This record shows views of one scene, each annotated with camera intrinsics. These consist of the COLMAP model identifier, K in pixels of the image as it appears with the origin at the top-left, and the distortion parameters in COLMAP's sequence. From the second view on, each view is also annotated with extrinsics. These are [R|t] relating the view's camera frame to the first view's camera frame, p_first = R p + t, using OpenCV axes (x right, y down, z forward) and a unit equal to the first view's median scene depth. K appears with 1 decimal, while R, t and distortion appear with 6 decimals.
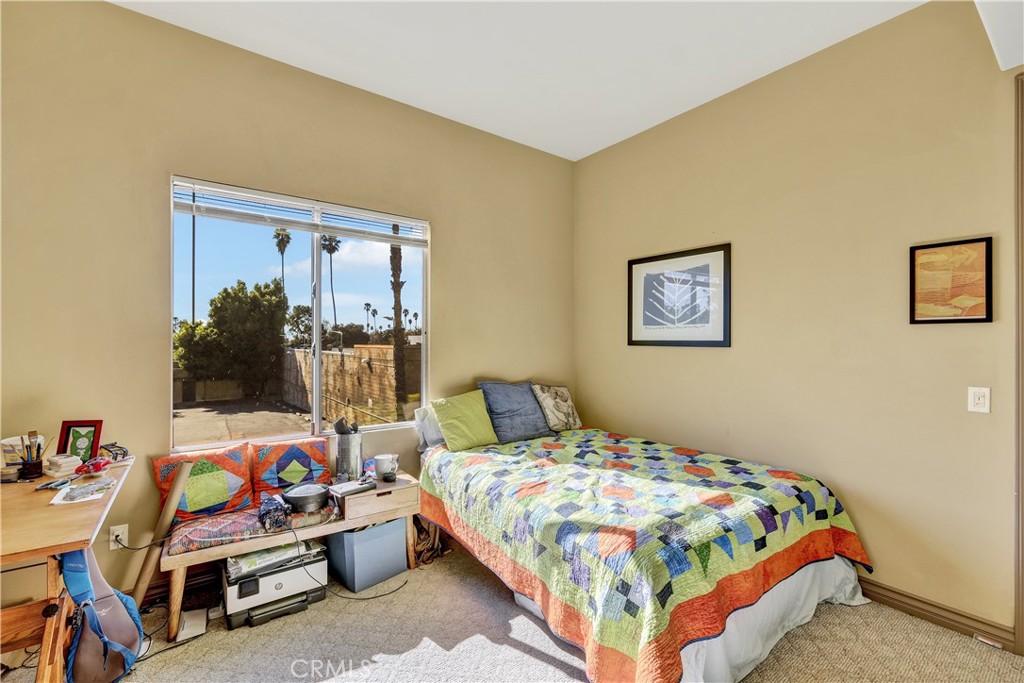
lens RADIAL K [[445.1, 0, 520.4], [0, 445.1, 342.9], [0, 0, 1]] dist [-0.005644, 0.000741]
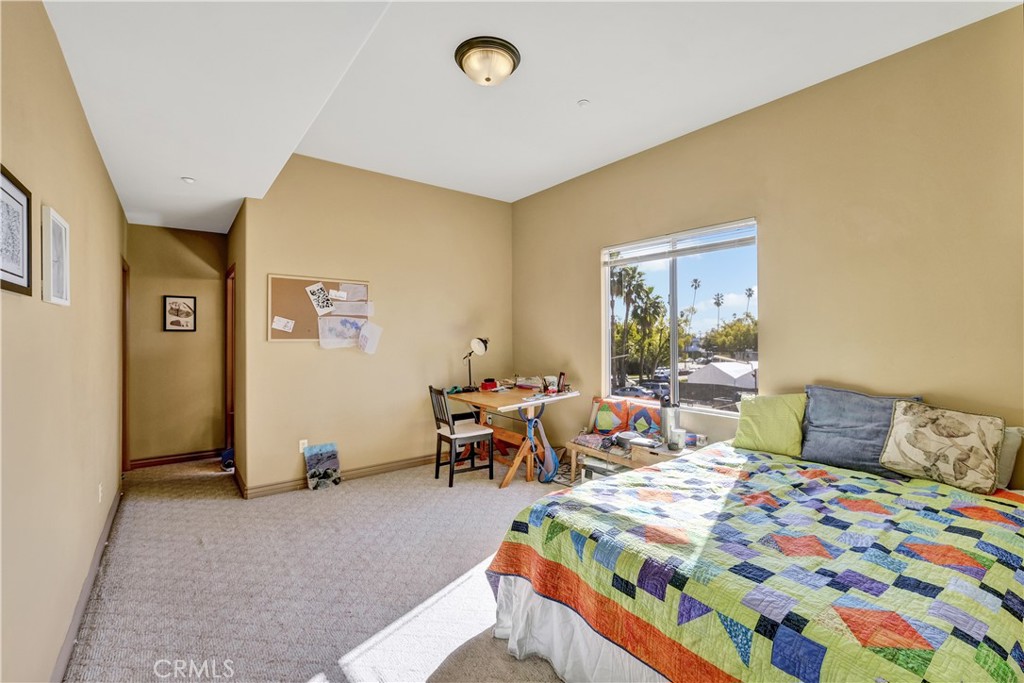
lens RADIAL K [[445.1, 0, 521.2], [0, 445.1, 338.1], [0, 0, 1]] dist [-0.005644, 0.000741]
pose [[0.018785, 0.004643, -0.999813, 1.083773], [0.000523, 0.999989, 0.004654, -0.008597], [0.999823, -0.000610, 0.018782, 0.633903]]
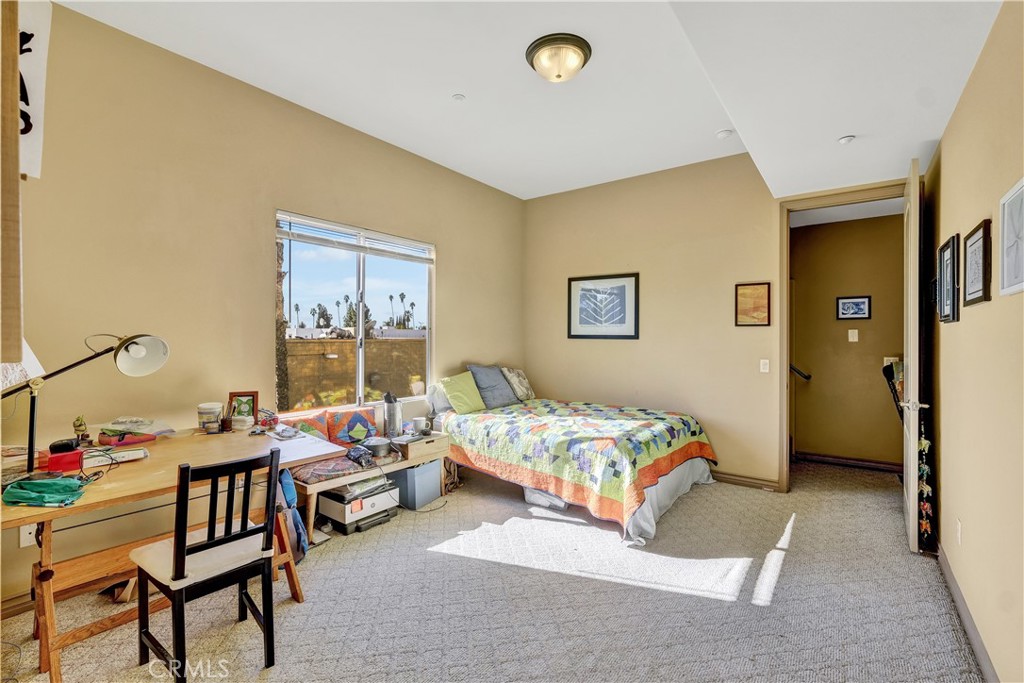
lens RADIAL K [[445.1, 0, 523.3], [0, 445.1, 339.2], [0, 0, 1]] dist [-0.005644, 0.000741]
pose [[0.958986, -0.000481, 0.283452, -0.459605], [-0.000905, 0.999988, 0.004760, 0.003048], [-0.283451, -0.004822, 0.958975, -0.490715]]
